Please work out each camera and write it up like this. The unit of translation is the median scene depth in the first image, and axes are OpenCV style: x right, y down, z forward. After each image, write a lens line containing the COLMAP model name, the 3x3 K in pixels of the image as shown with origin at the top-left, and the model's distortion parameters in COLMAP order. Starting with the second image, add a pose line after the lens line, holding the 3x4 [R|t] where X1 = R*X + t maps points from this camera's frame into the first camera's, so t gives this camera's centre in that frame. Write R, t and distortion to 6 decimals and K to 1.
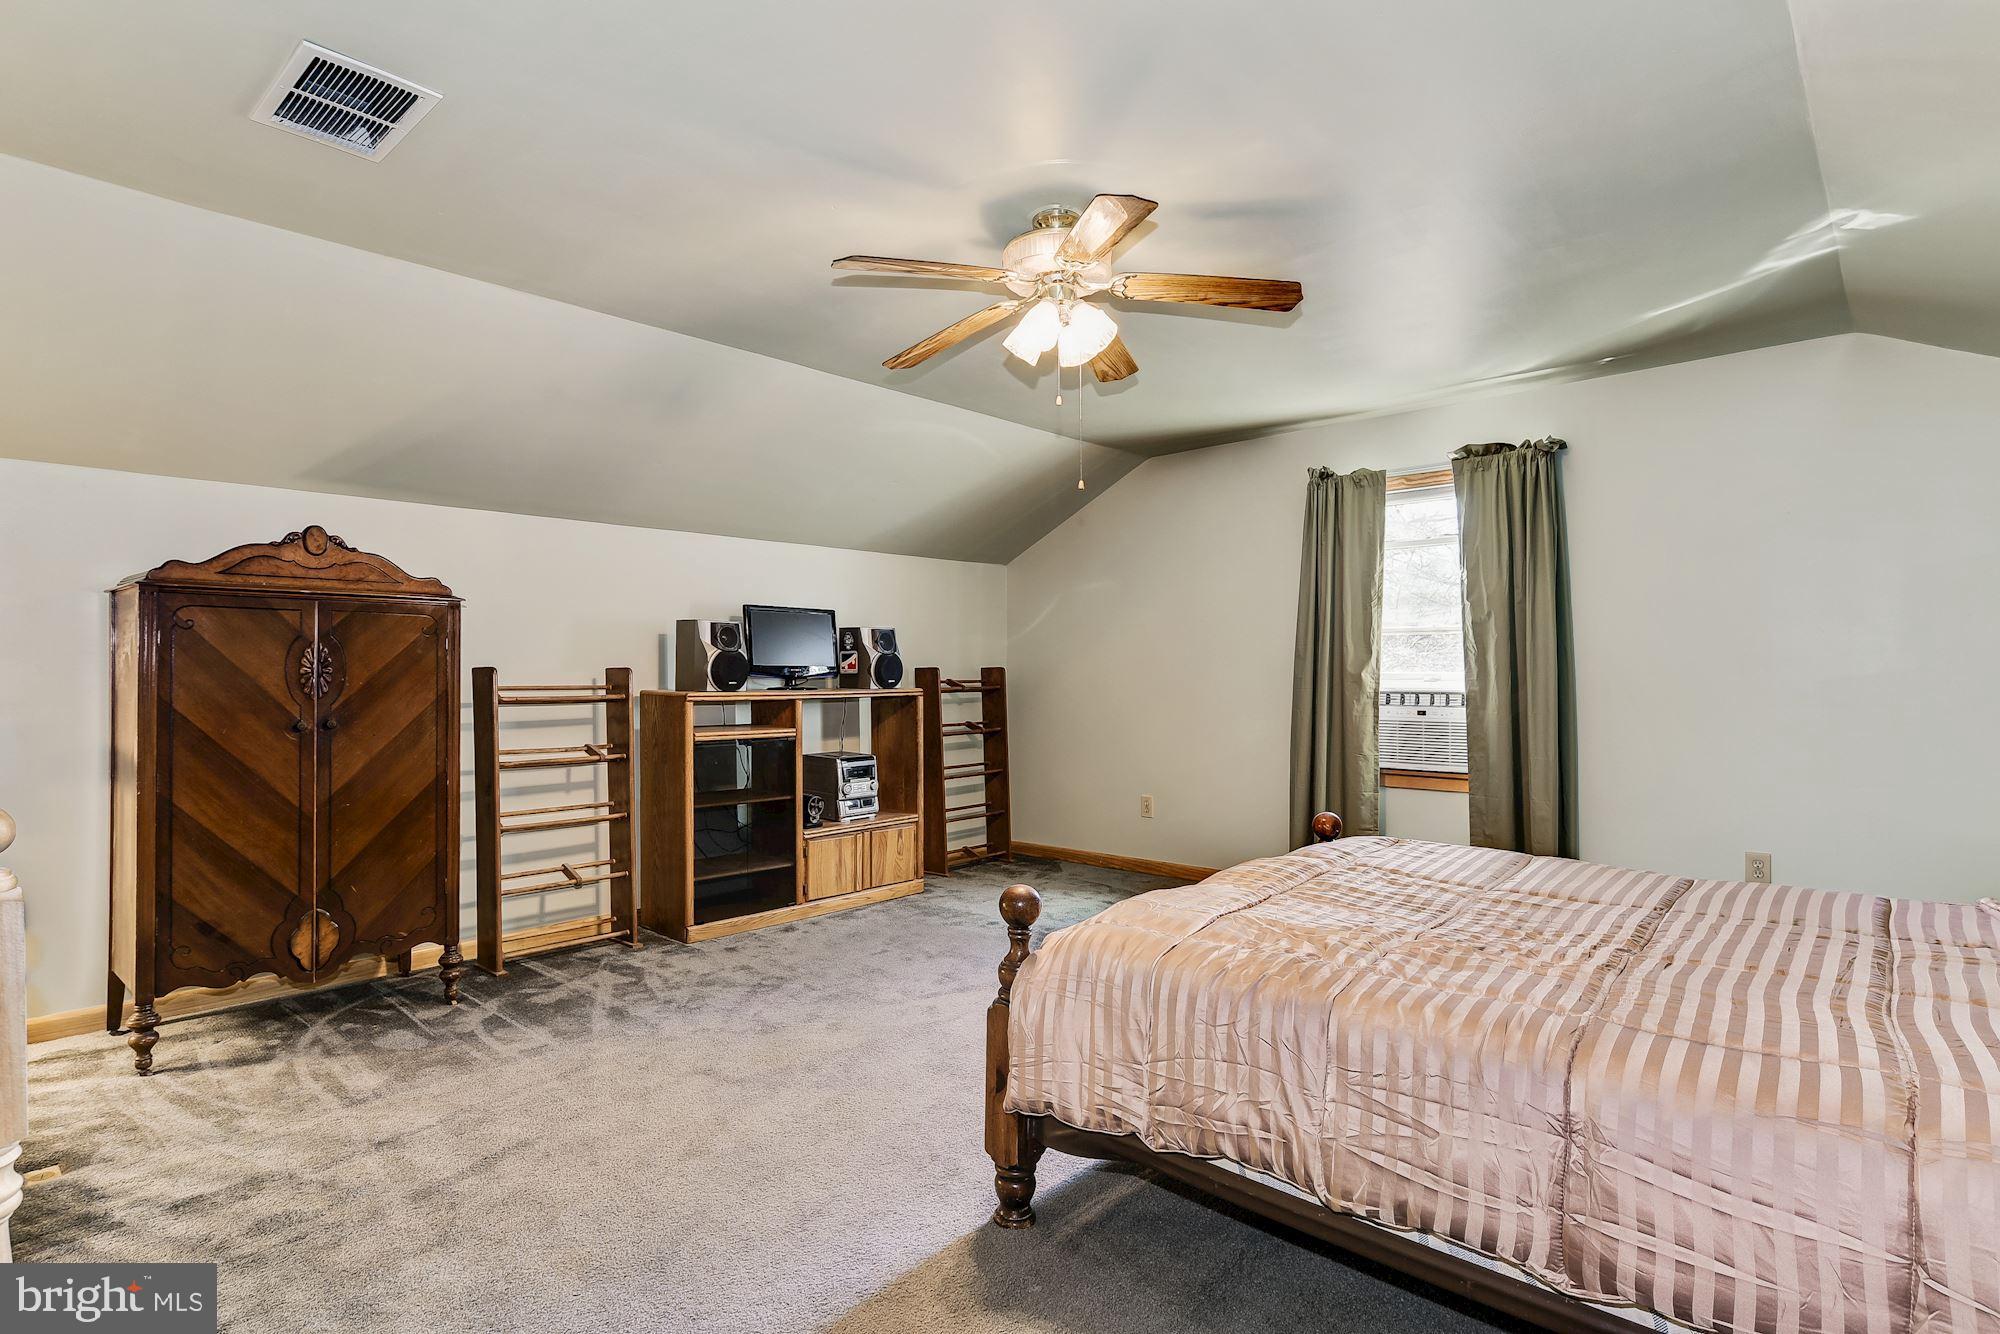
lens RADIAL K [[1001.9, 0, 1001.3], [0, 1001.9, 671.8], [0, 0, 1]] dist [-0.019334, 0.011381]
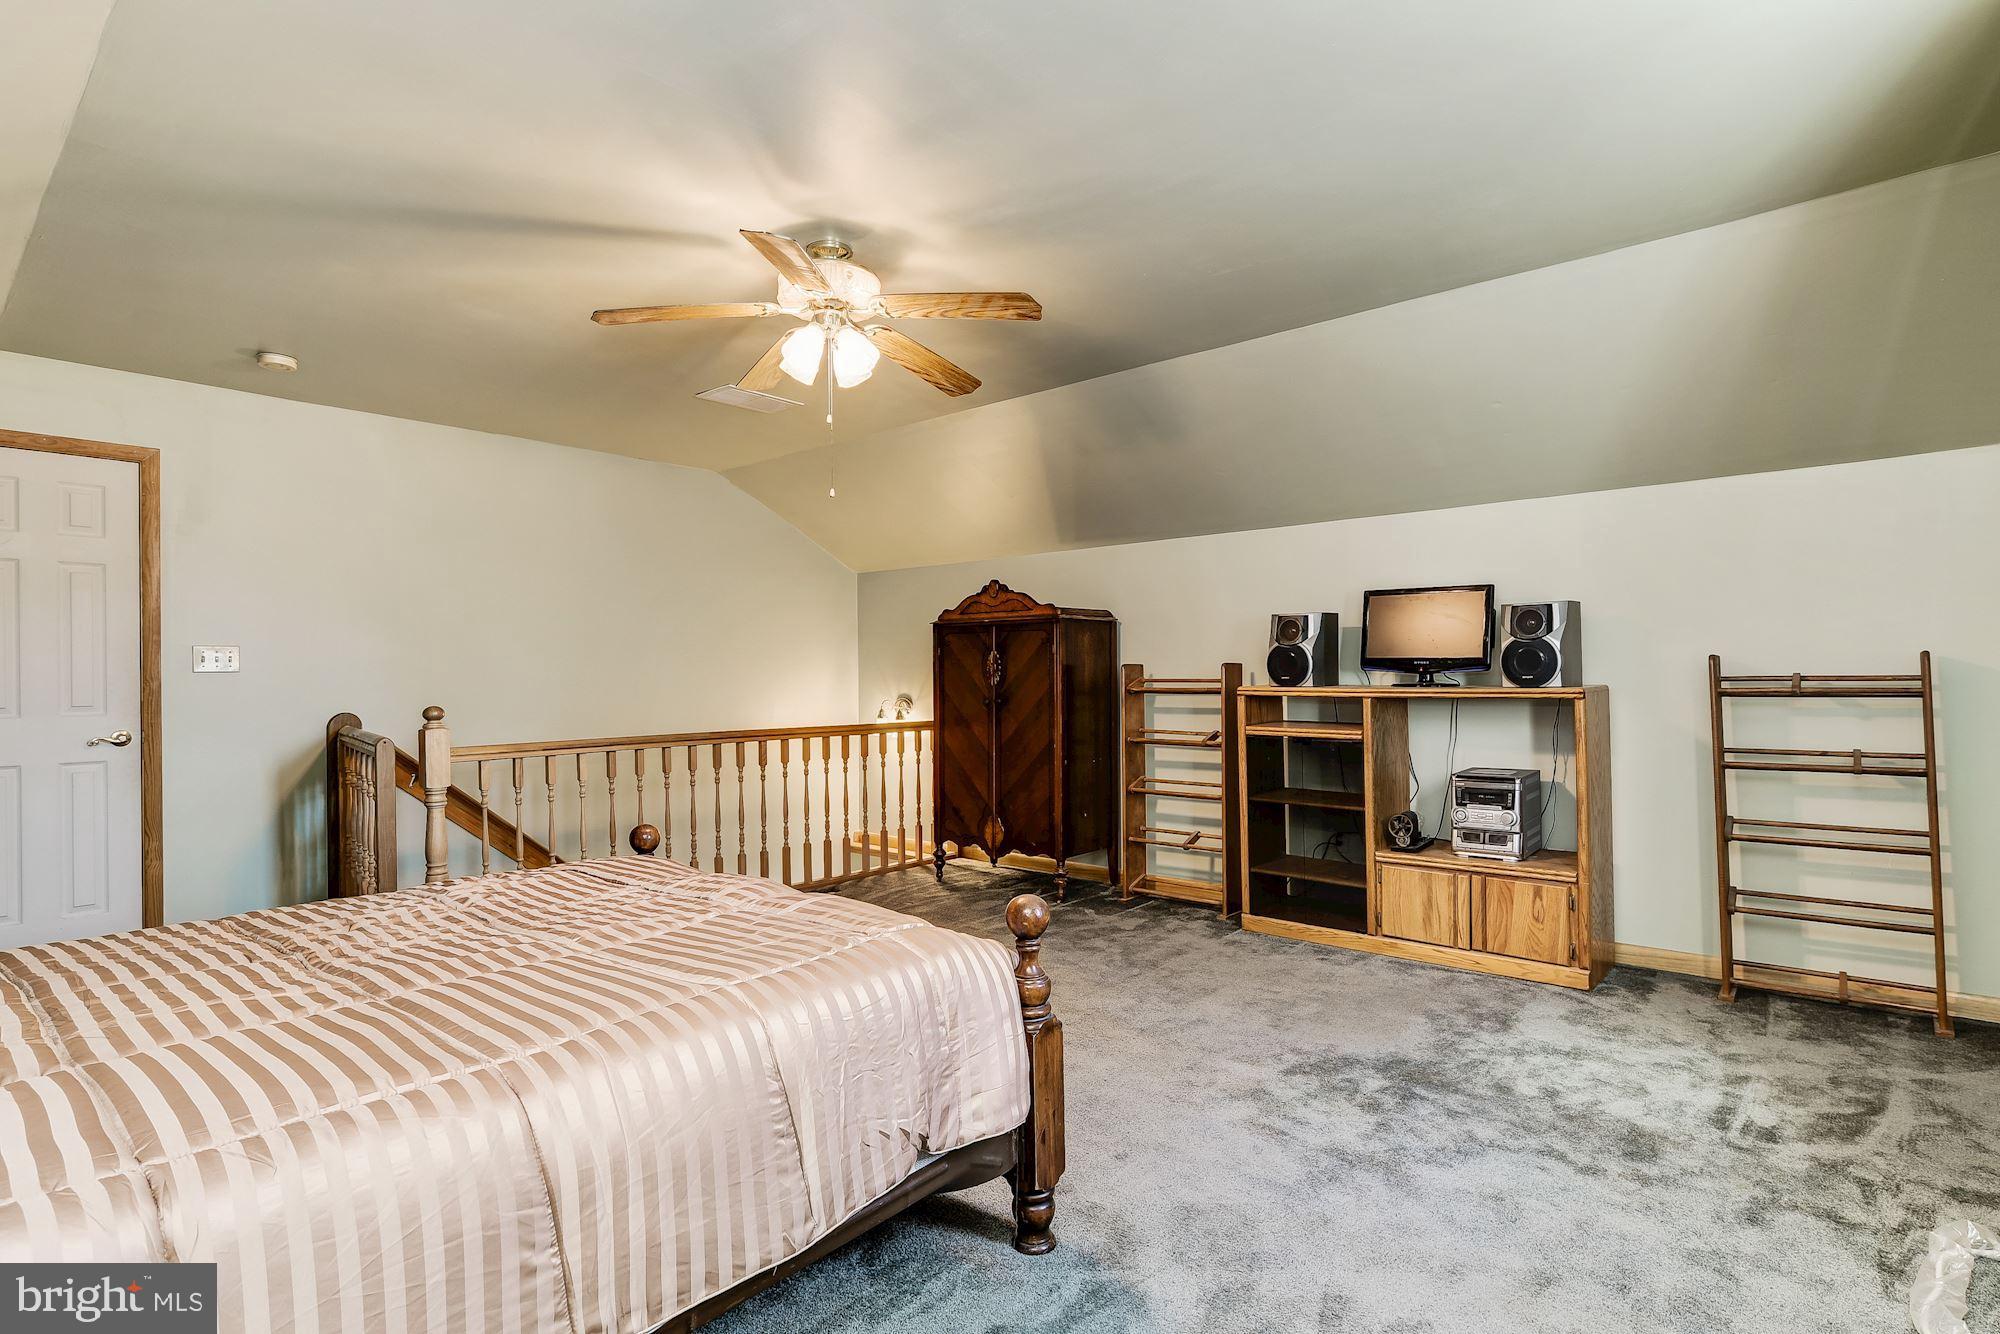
lens RADIAL K [[1001.9, 0, 1001.3], [0, 1001.9, 671.8], [0, 0, 1]] dist [-0.019334, 0.011381]
pose [[0.020448, 0.005606, -0.999775, 0.727037], [0.014011, 0.999884, 0.005893, -0.004284], [0.999693, -0.014129, 0.020367, 0.744075]]
